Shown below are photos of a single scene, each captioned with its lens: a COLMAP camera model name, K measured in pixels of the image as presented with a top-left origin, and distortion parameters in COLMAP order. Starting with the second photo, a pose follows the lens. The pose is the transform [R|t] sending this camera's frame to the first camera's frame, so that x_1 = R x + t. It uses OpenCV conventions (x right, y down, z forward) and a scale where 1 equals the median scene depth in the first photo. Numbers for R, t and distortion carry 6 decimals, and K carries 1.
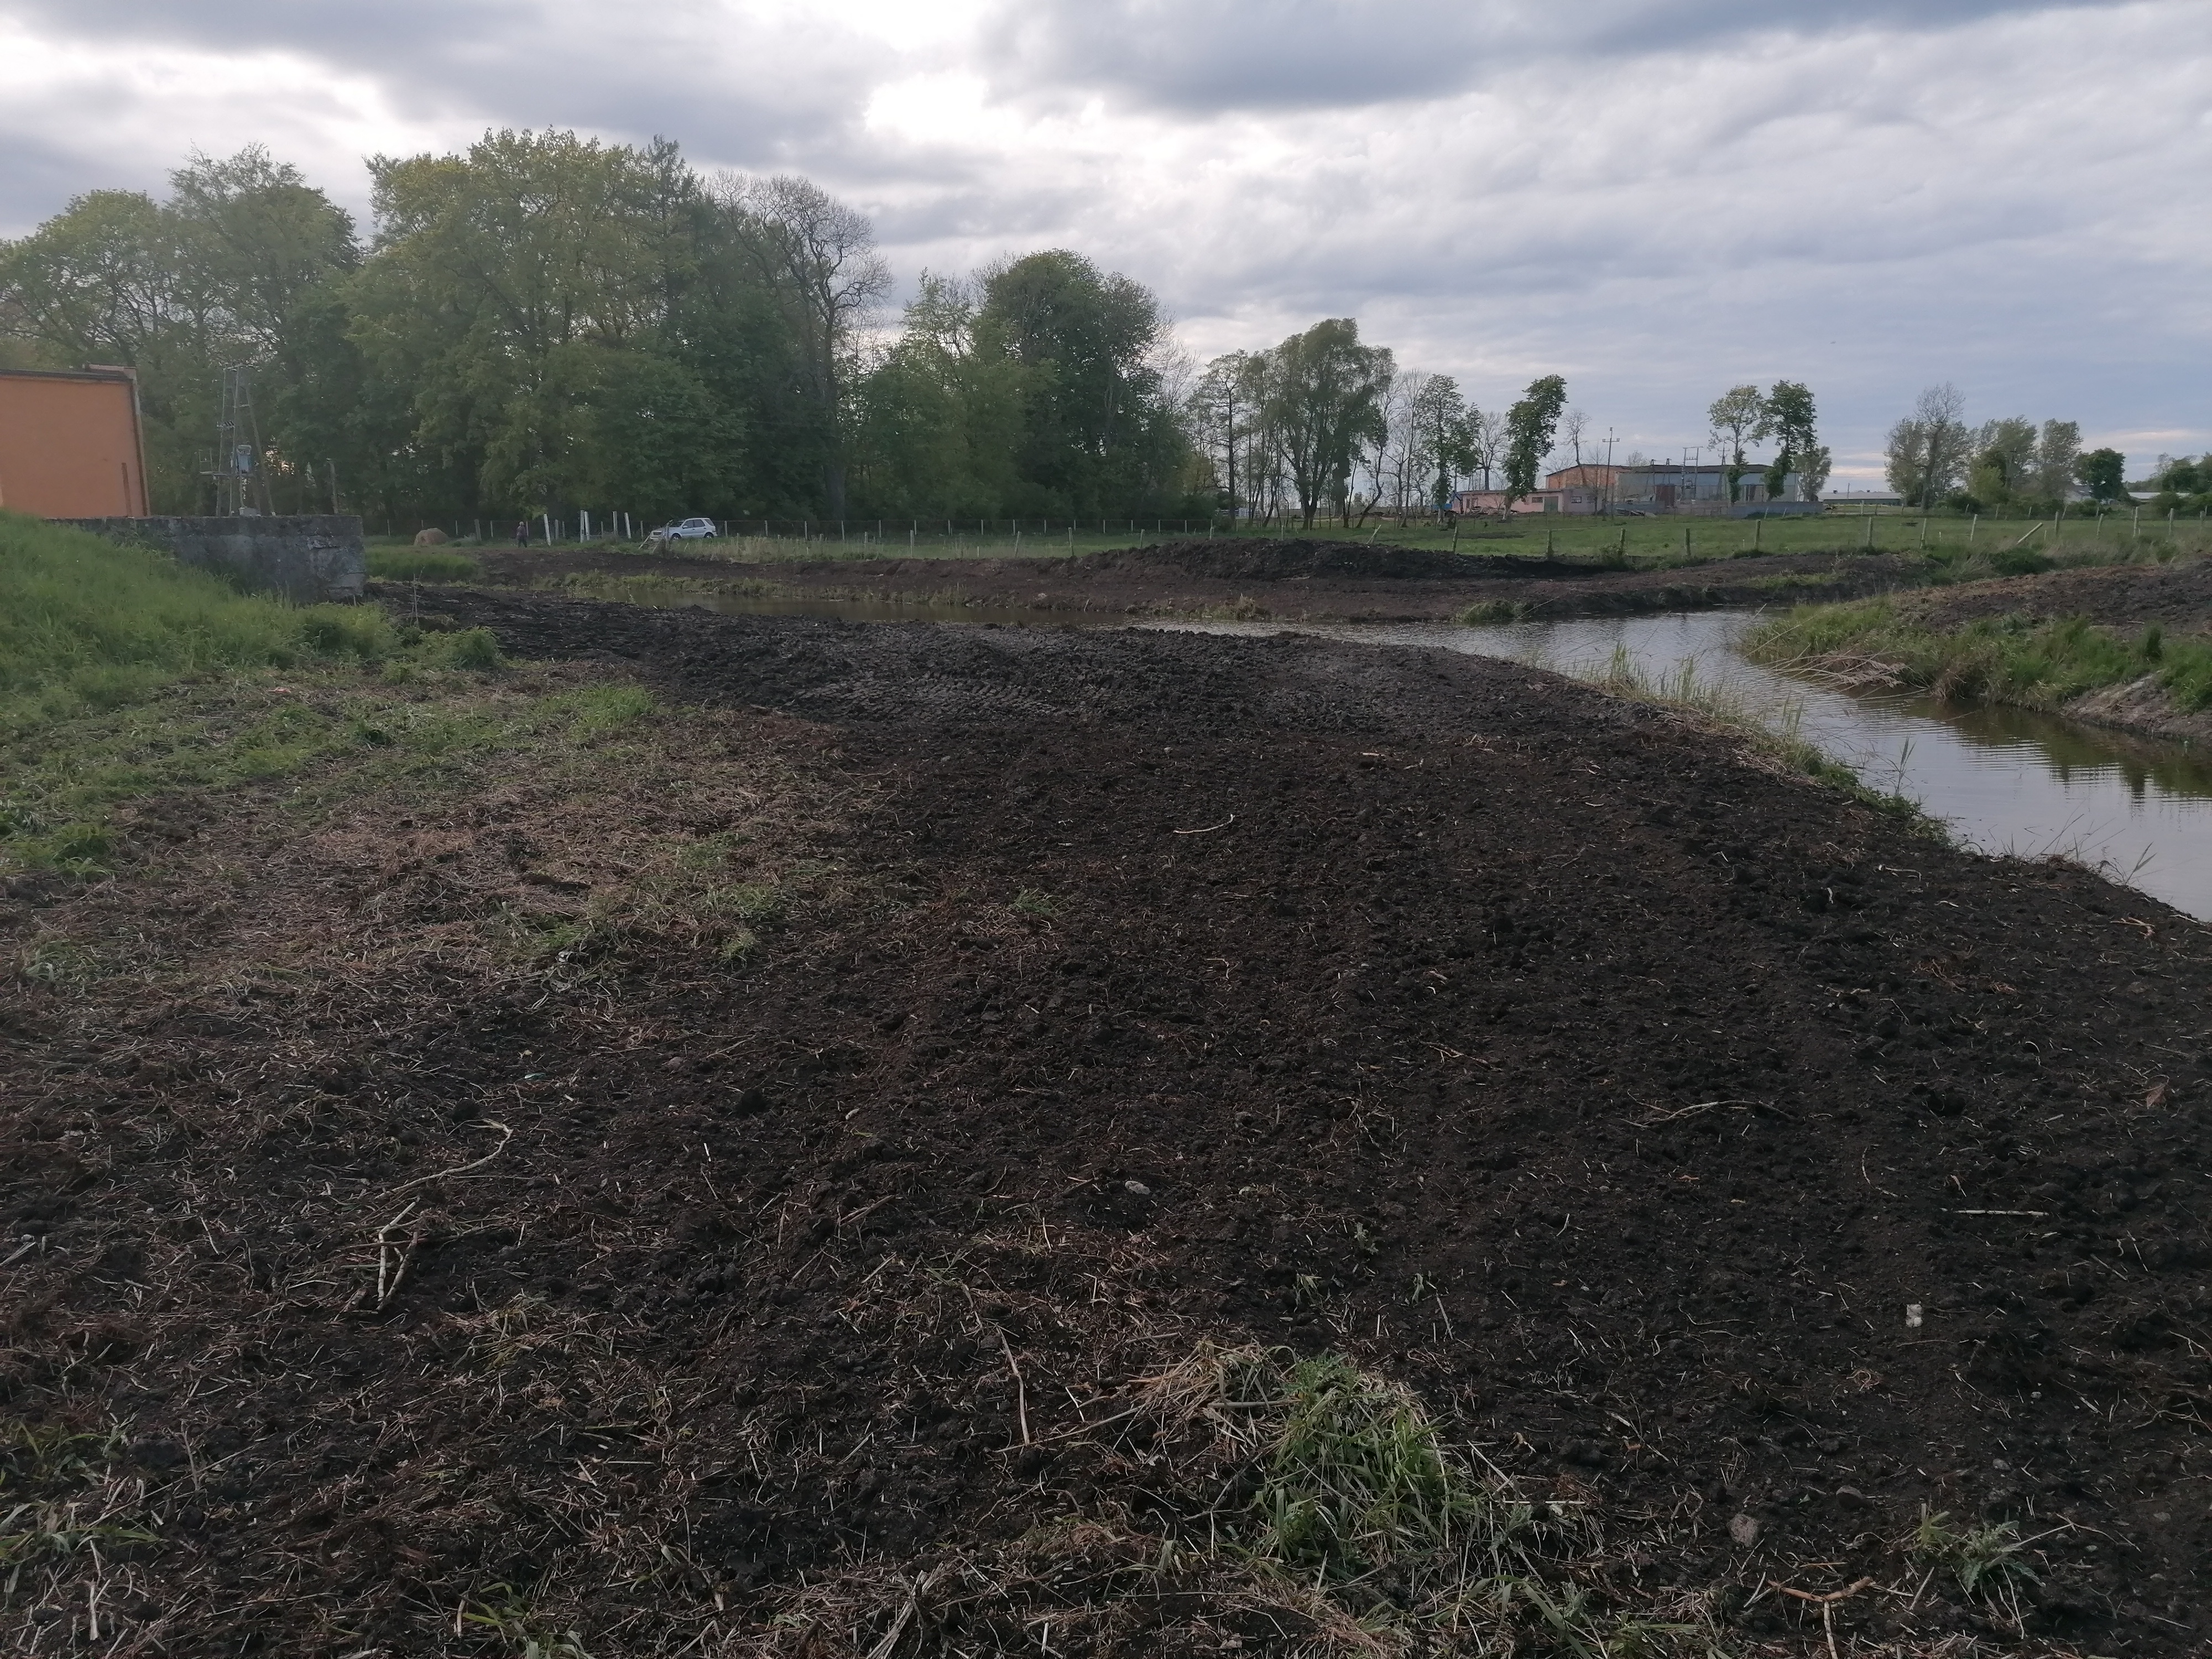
lens RADIAL K [[1612.1, 0, 1106.0], [0, 1612.1, 829.5], [0, 0, 1]] dist [0.103769, -0.147703]
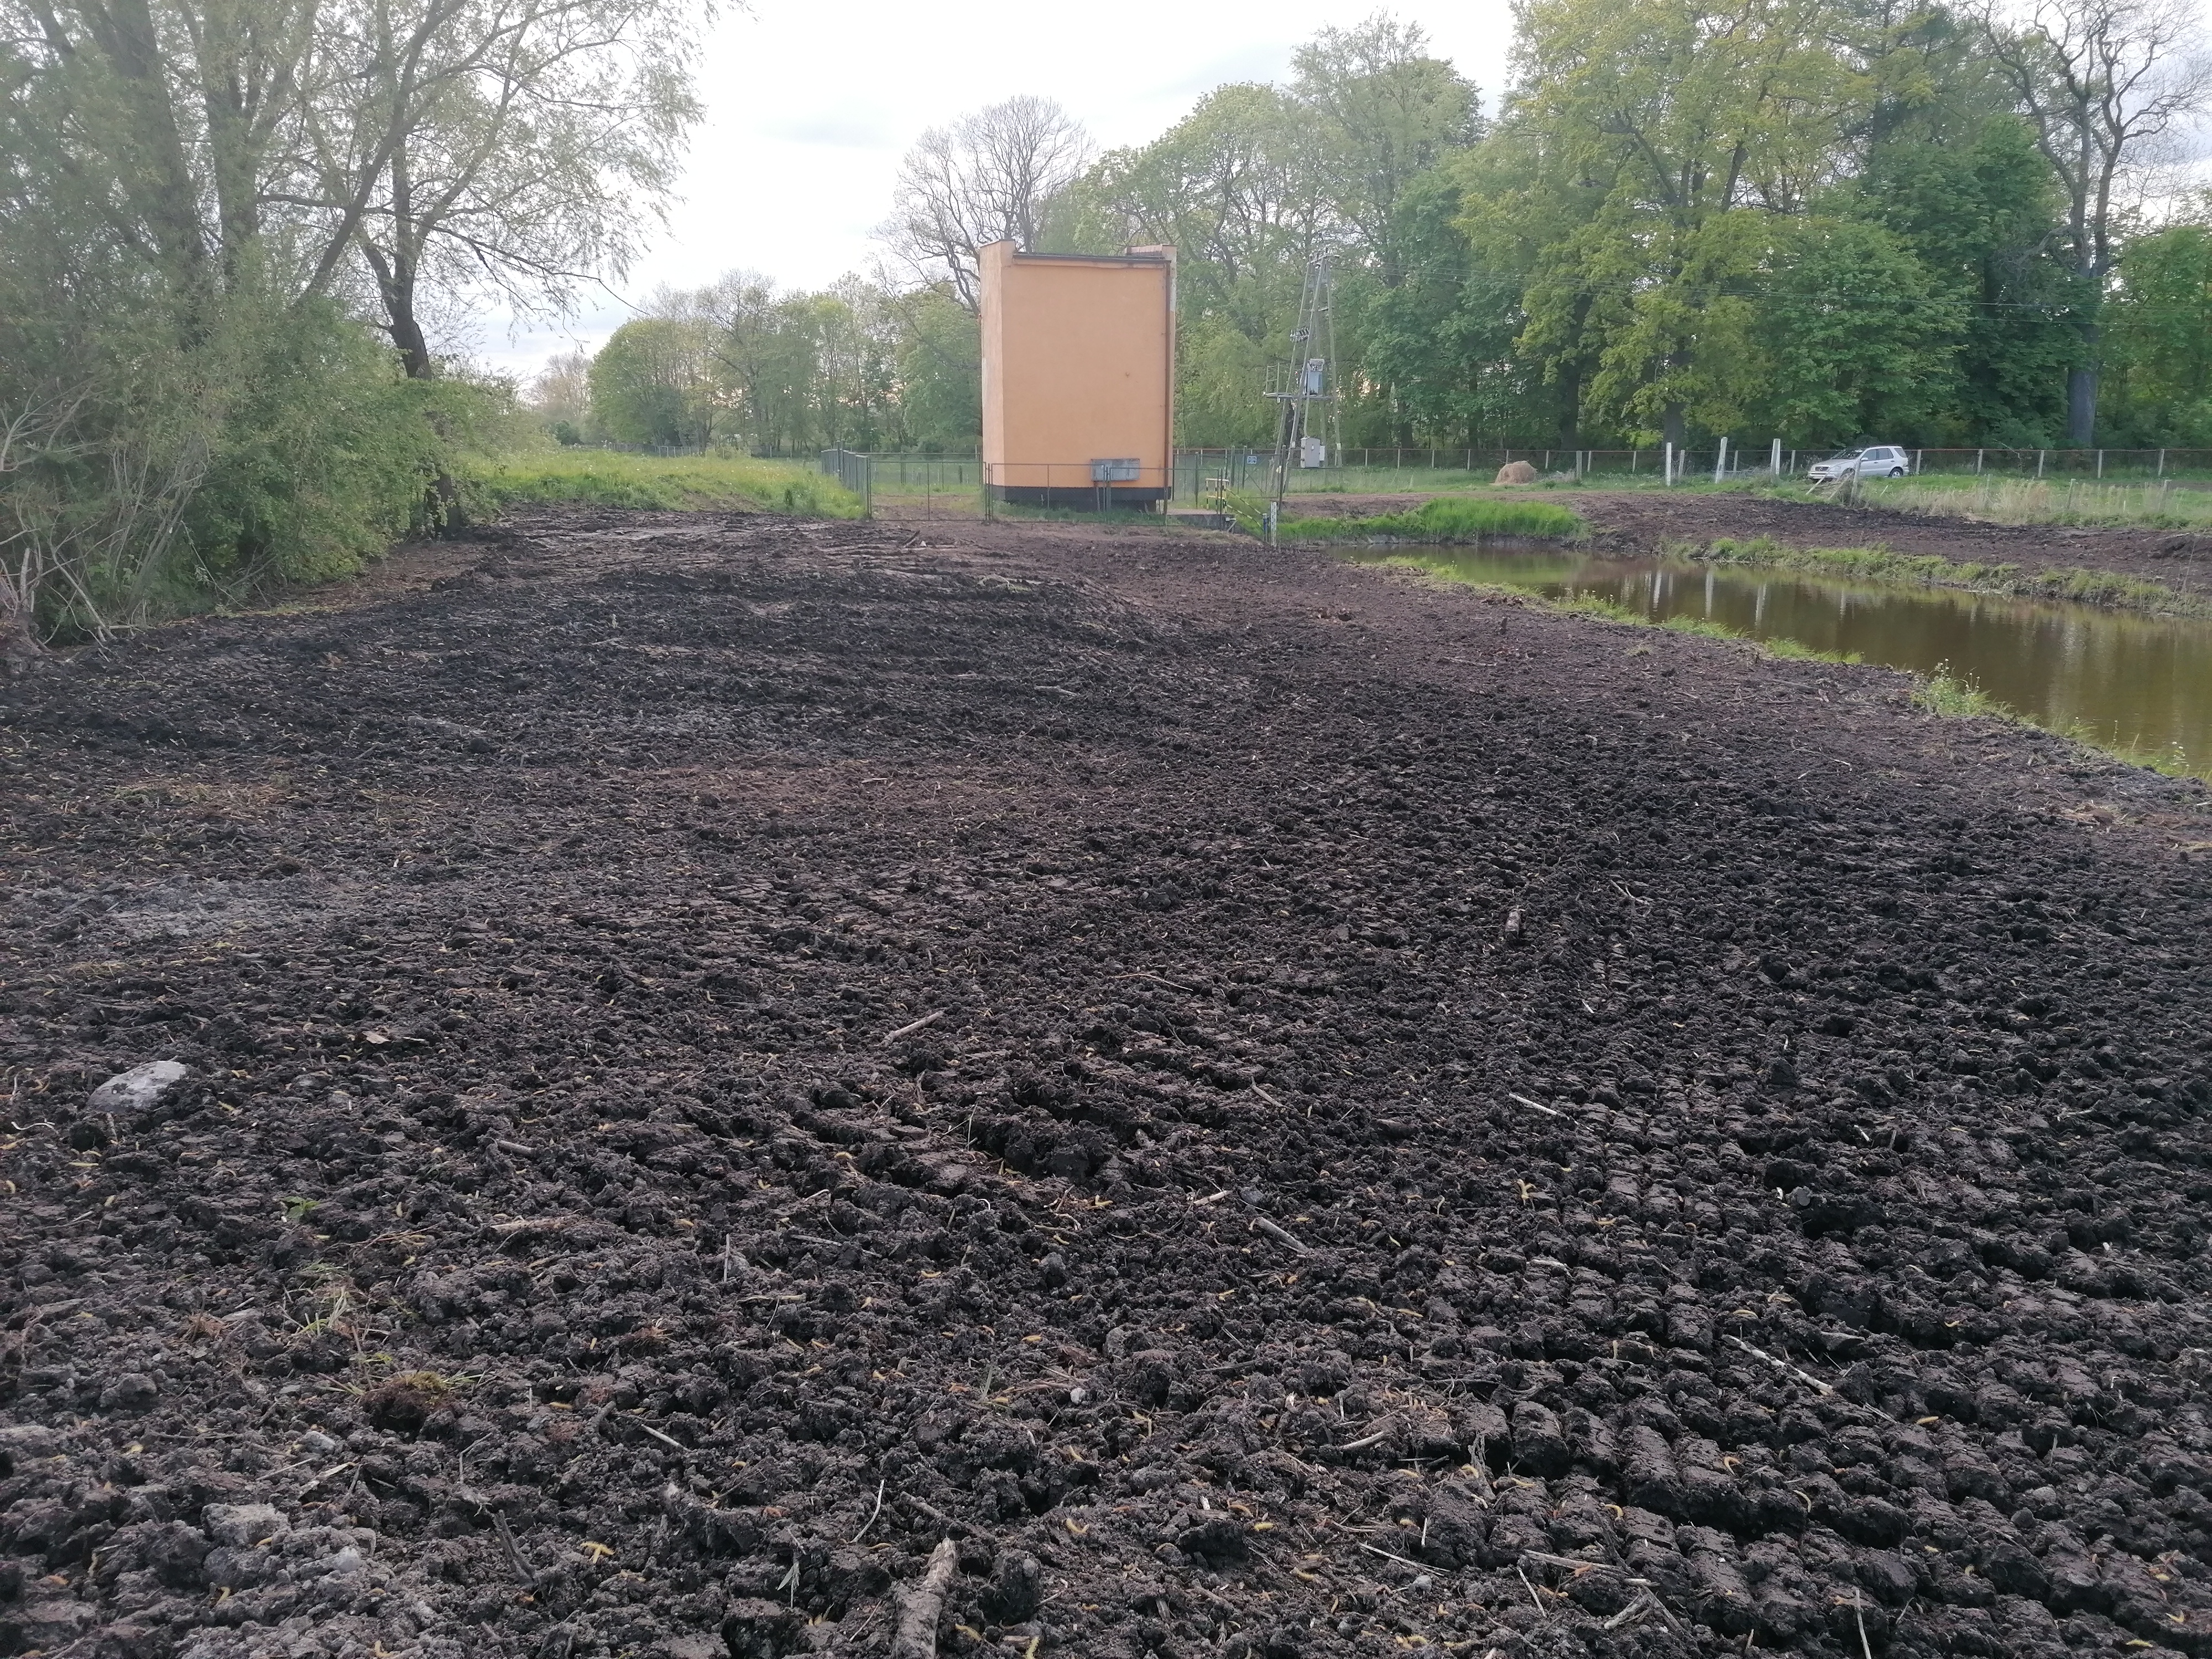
lens RADIAL K [[1612.1, 0, 1106.0], [0, 1612.1, 829.5], [0, 0, 1]] dist [0.103769, -0.147703]
pose [[0.814963, 0.140704, -0.562173, -0.099191], [-0.114339, 0.990048, 0.082041, -0.045821], [0.568122, -0.002582, 0.822941, 0.219074]]
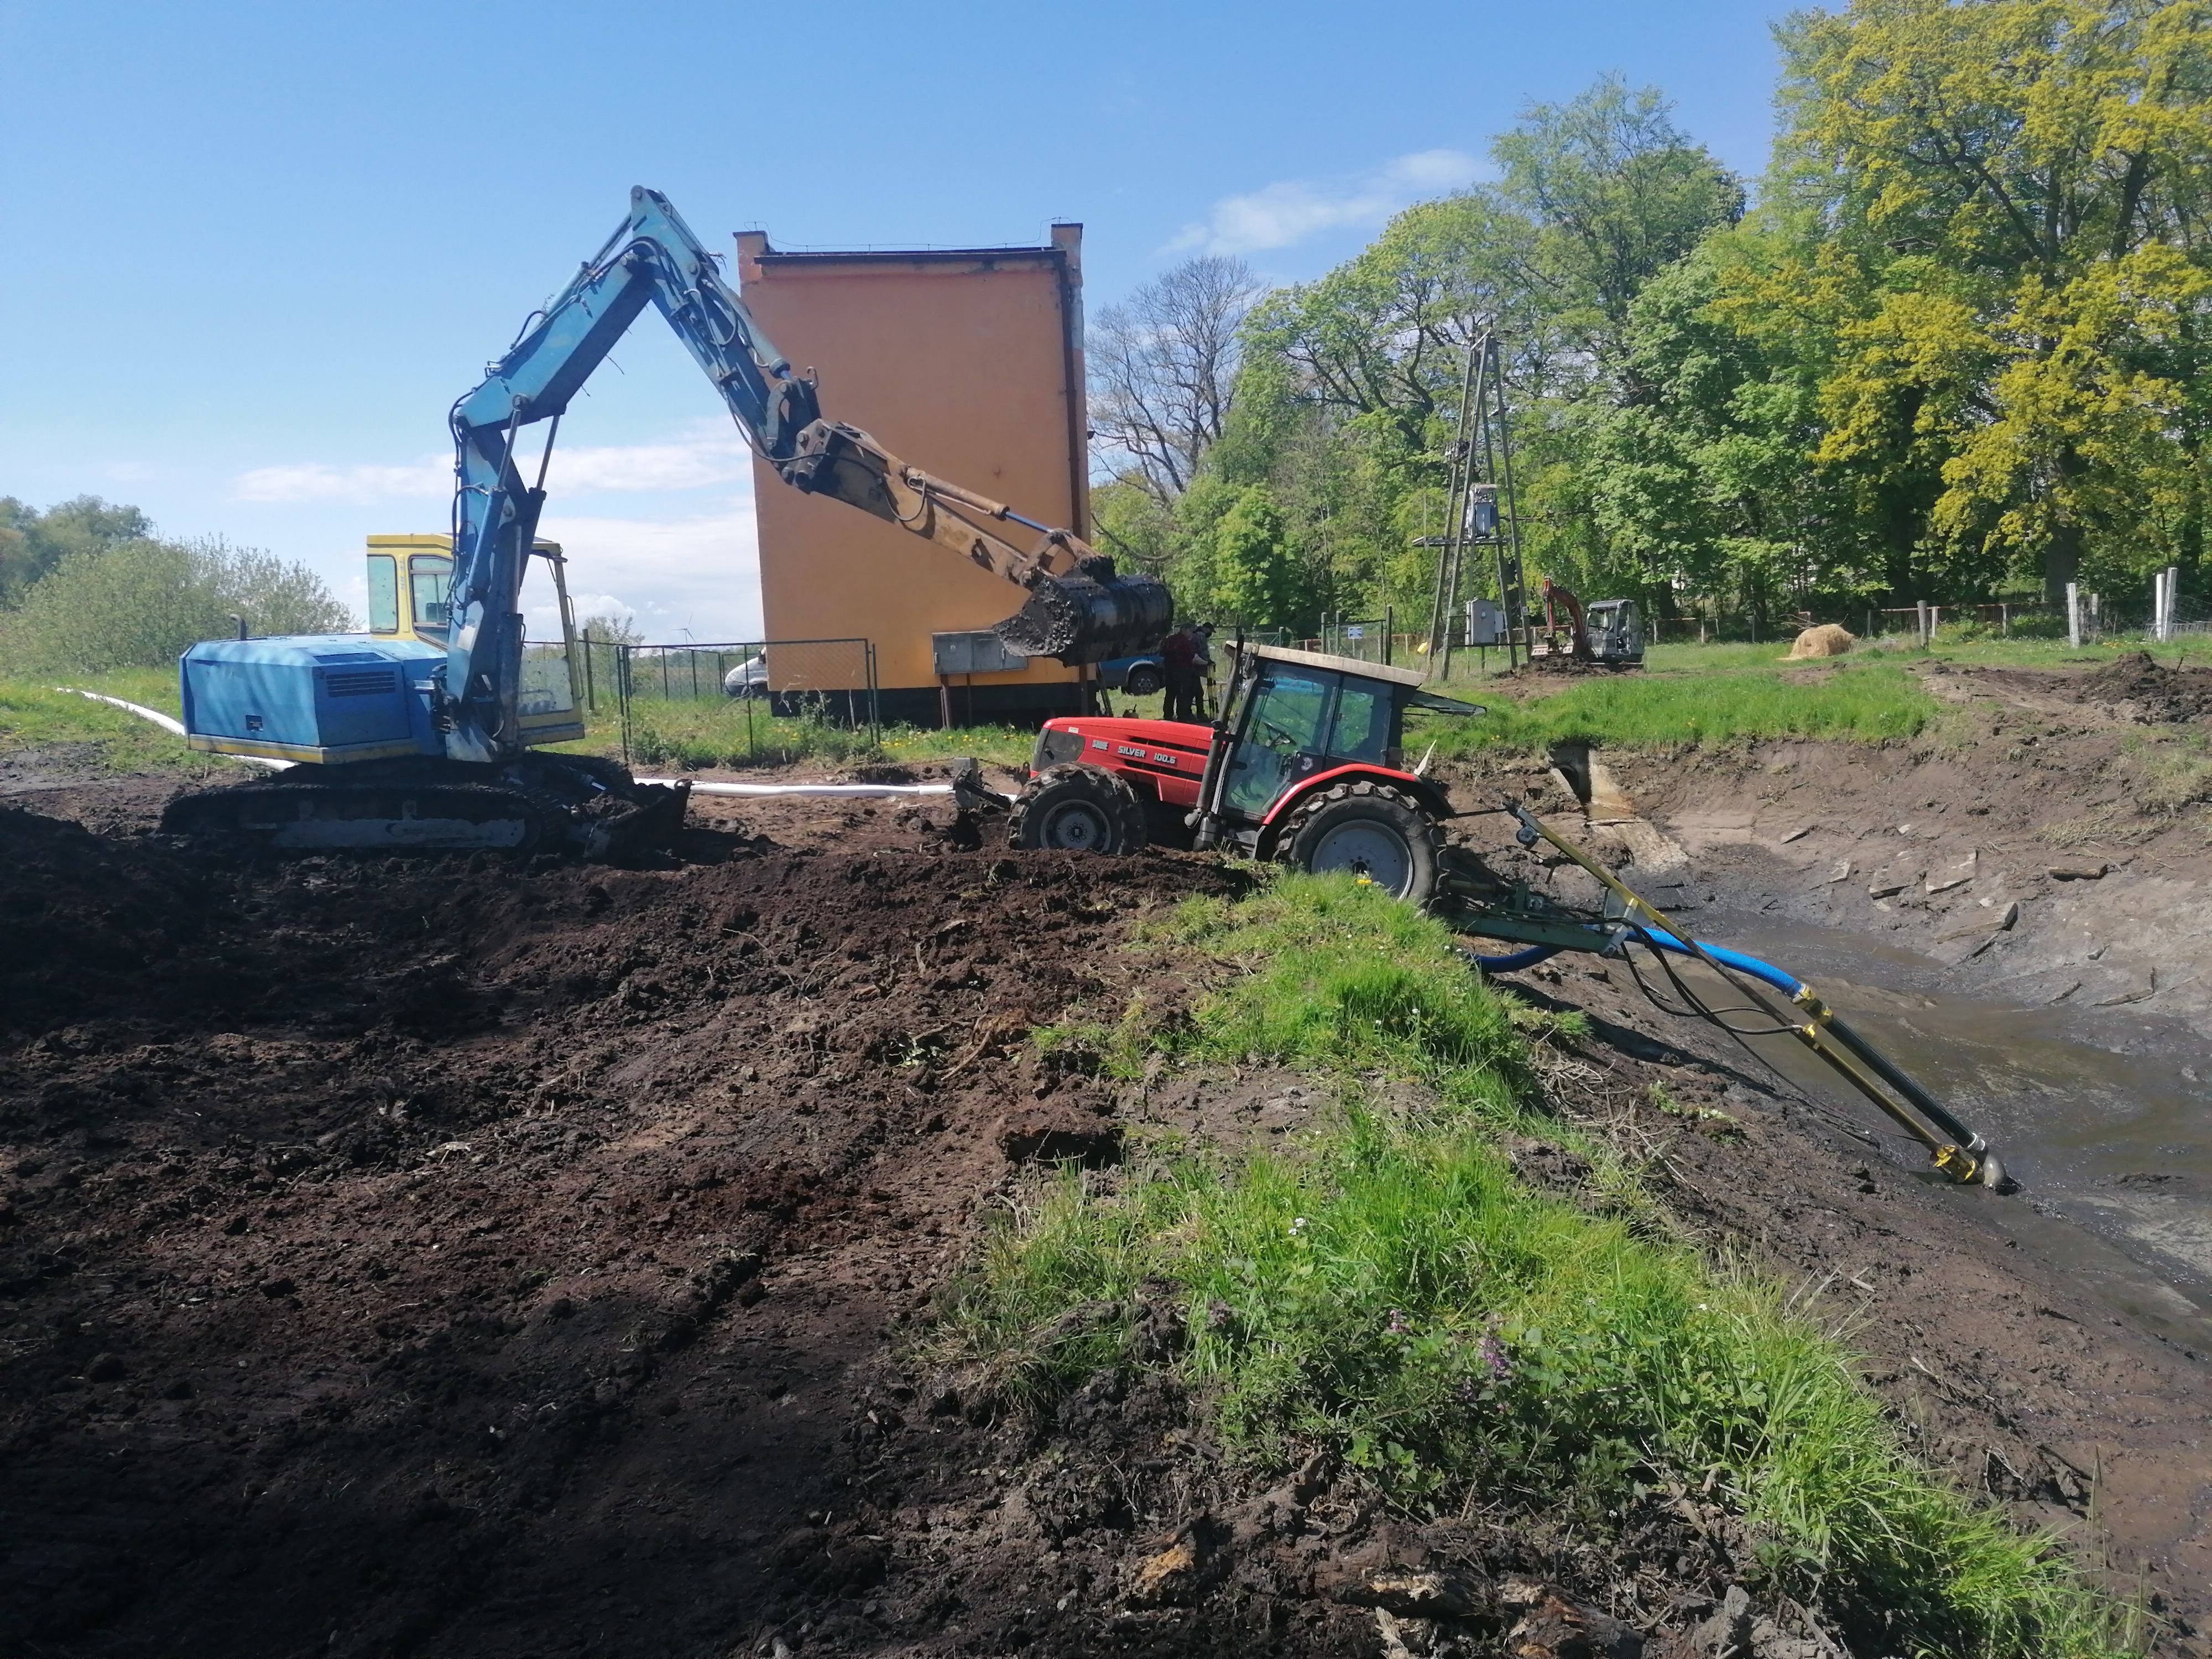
lens RADIAL K [[1612.1, 0, 1106.0], [0, 1612.1, 829.5], [0, 0, 1]] dist [0.103769, -0.147703]
pose [[0.699796, 0.049782, -0.712606, -0.178632], [-0.094333, 0.995272, -0.023109, -0.077224], [0.708087, 0.083394, 0.701184, 0.431847]]
